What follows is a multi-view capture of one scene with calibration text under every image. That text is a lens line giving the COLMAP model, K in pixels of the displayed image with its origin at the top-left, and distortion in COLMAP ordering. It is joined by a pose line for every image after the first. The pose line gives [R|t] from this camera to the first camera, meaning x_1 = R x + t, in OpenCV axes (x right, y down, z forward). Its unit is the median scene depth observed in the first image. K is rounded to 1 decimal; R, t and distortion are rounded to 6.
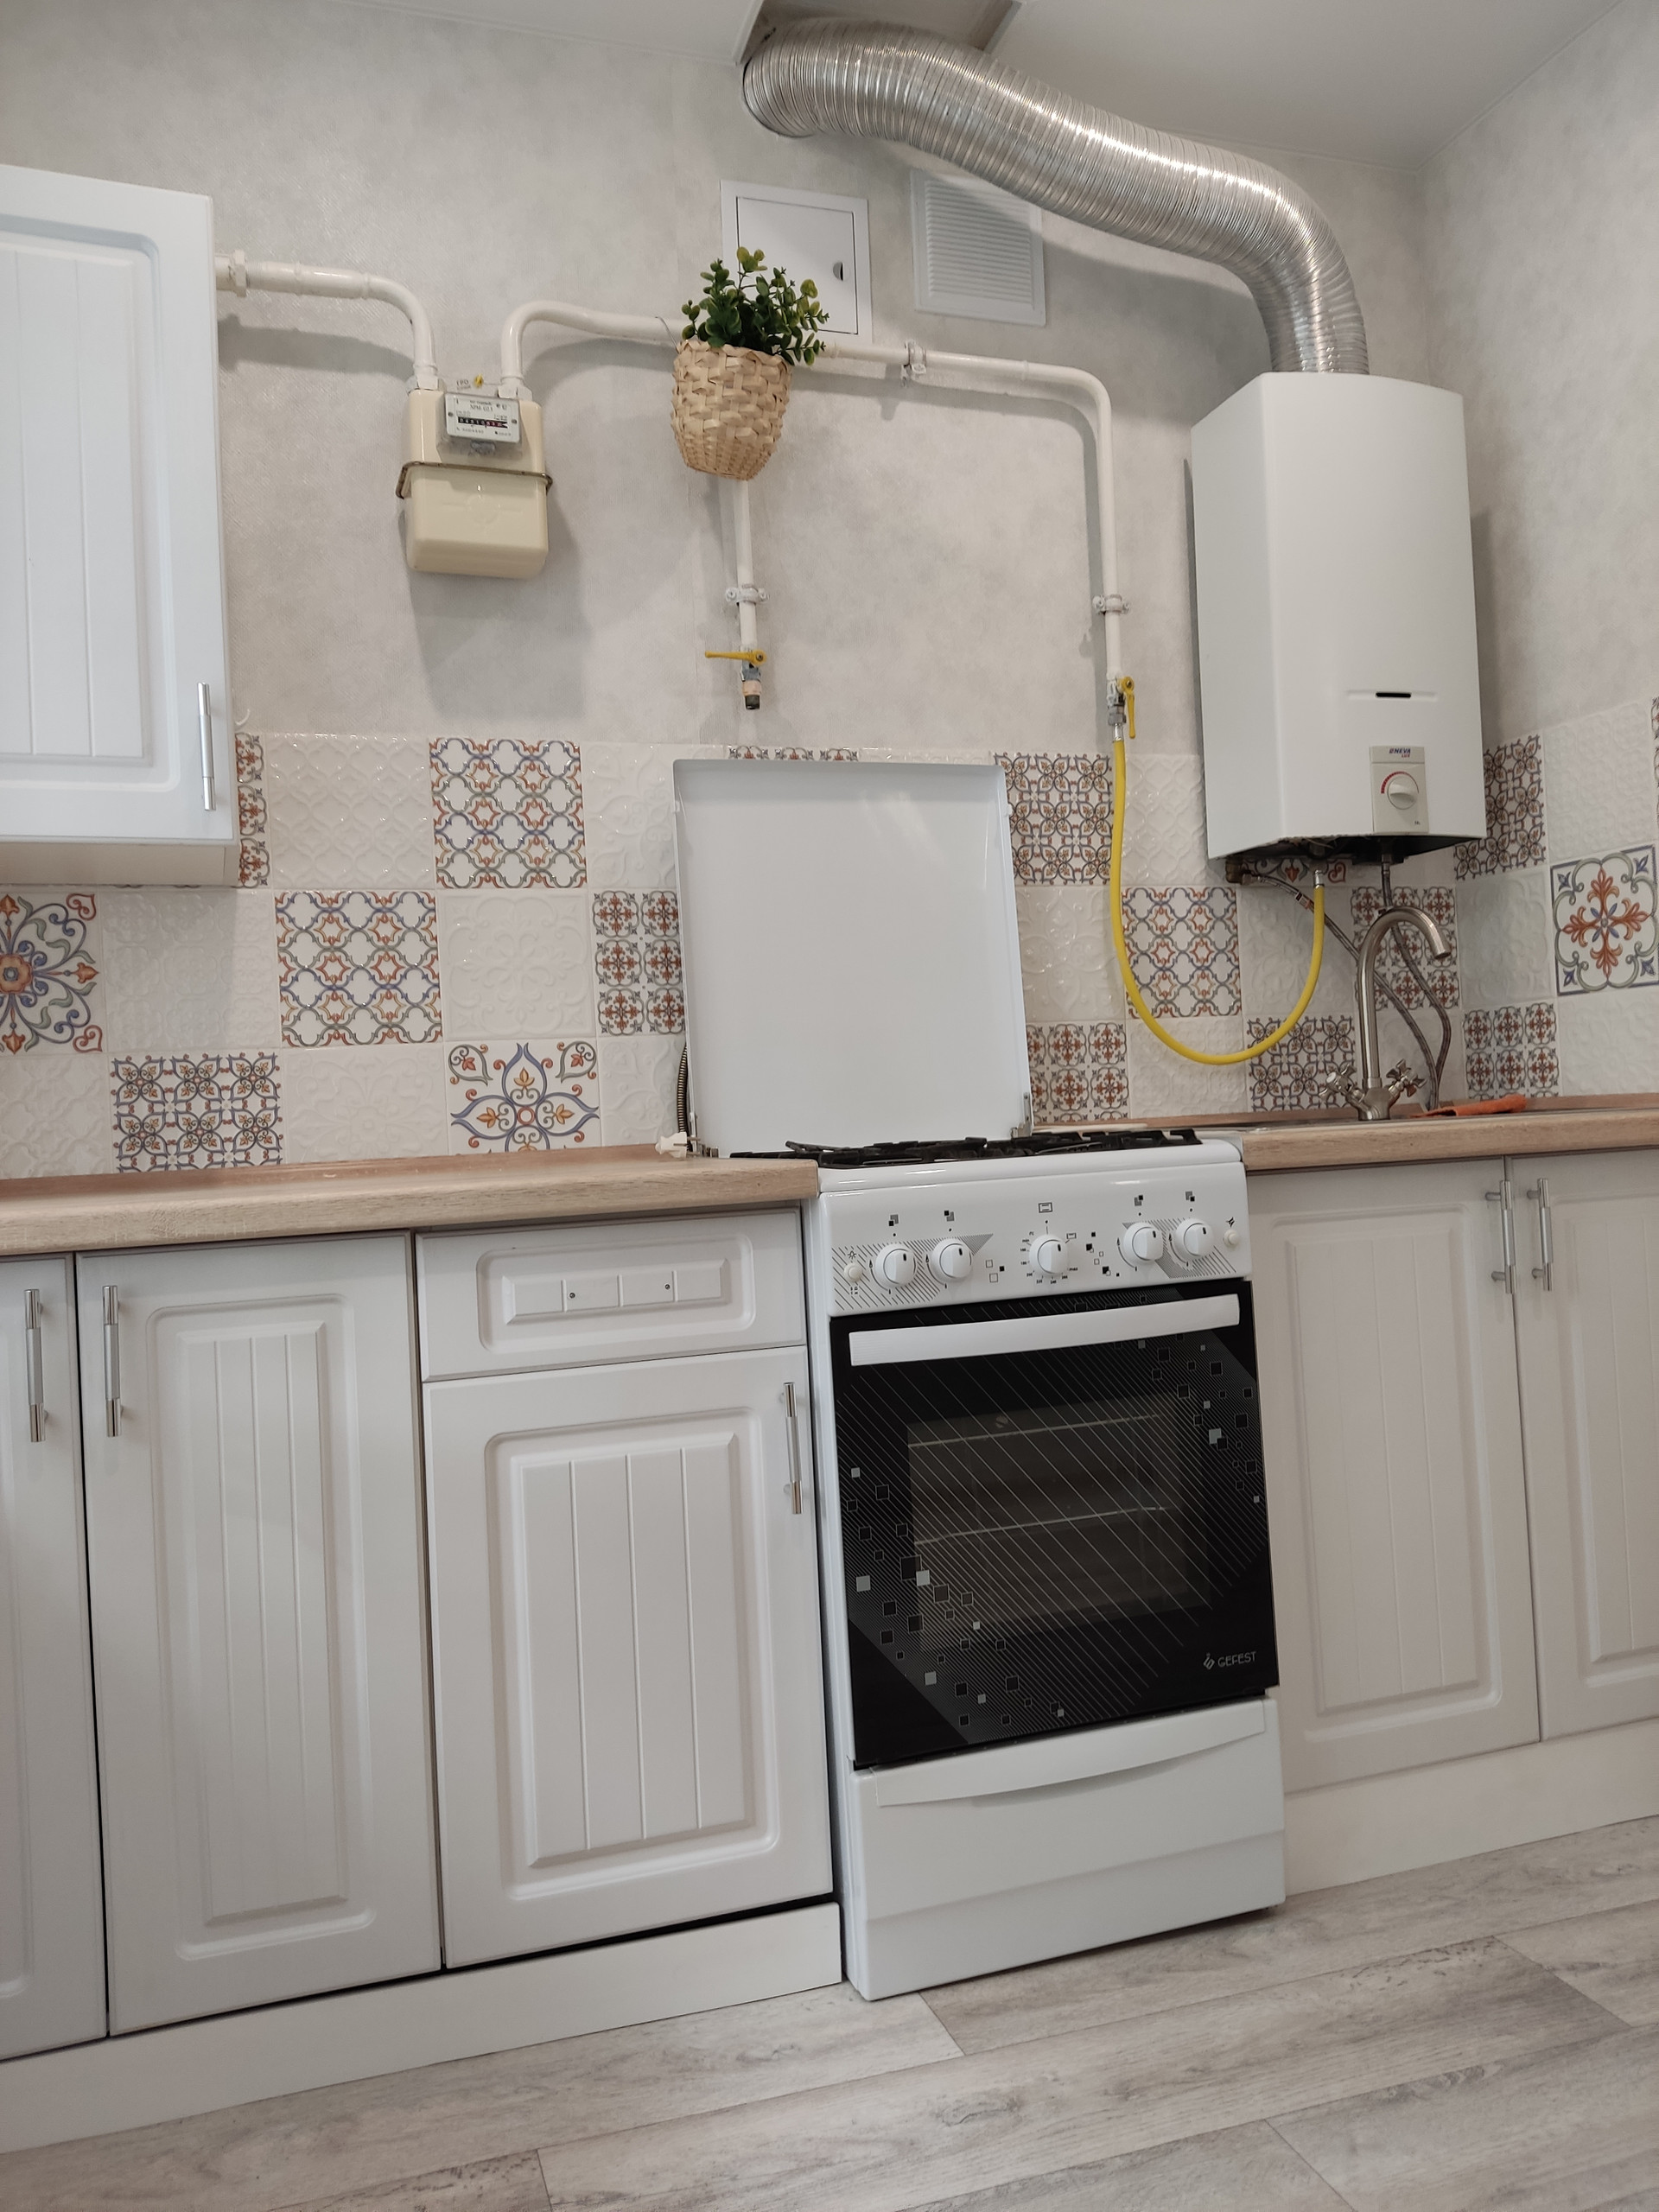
lens RADIAL K [[1686.9, 0, 829.5], [0, 1686.9, 1106.0], [0, 0, 1]] dist [0.086024, -0.129928]
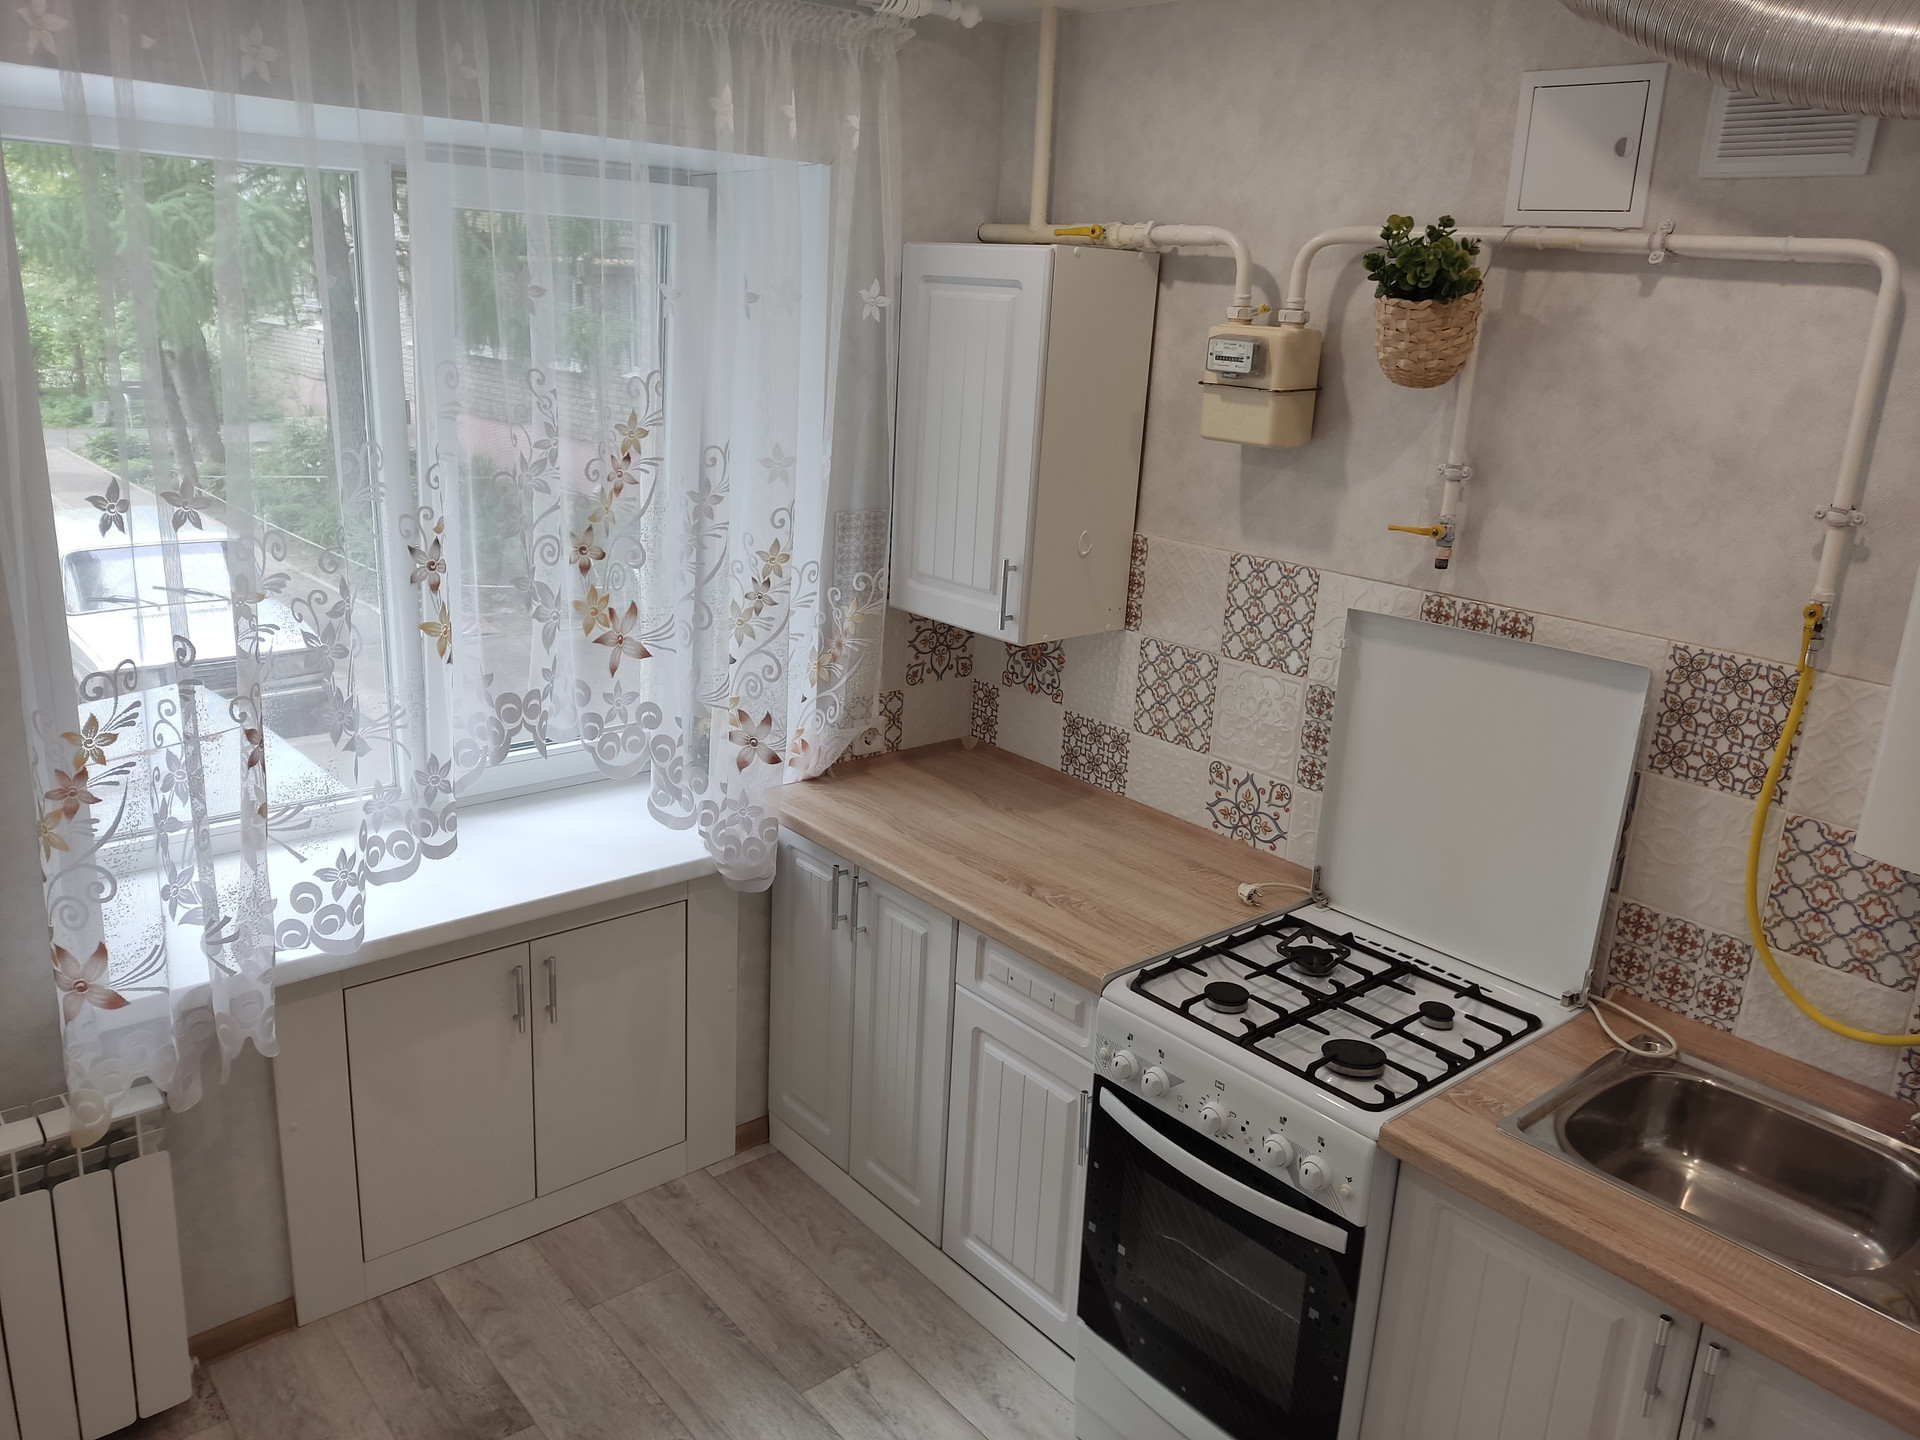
lens RADIAL K [[1464.2, 0, 925.8], [0, 1464.2, 706.3], [0, 0, 1]] dist [0.086024, -0.129928]
pose [[0.353256, 0.325505, -0.877073, 0.790325], [-0.045673, 0.942400, 0.331355, -0.487815], [0.934411, -0.076994, 0.347775, 0.318716]]
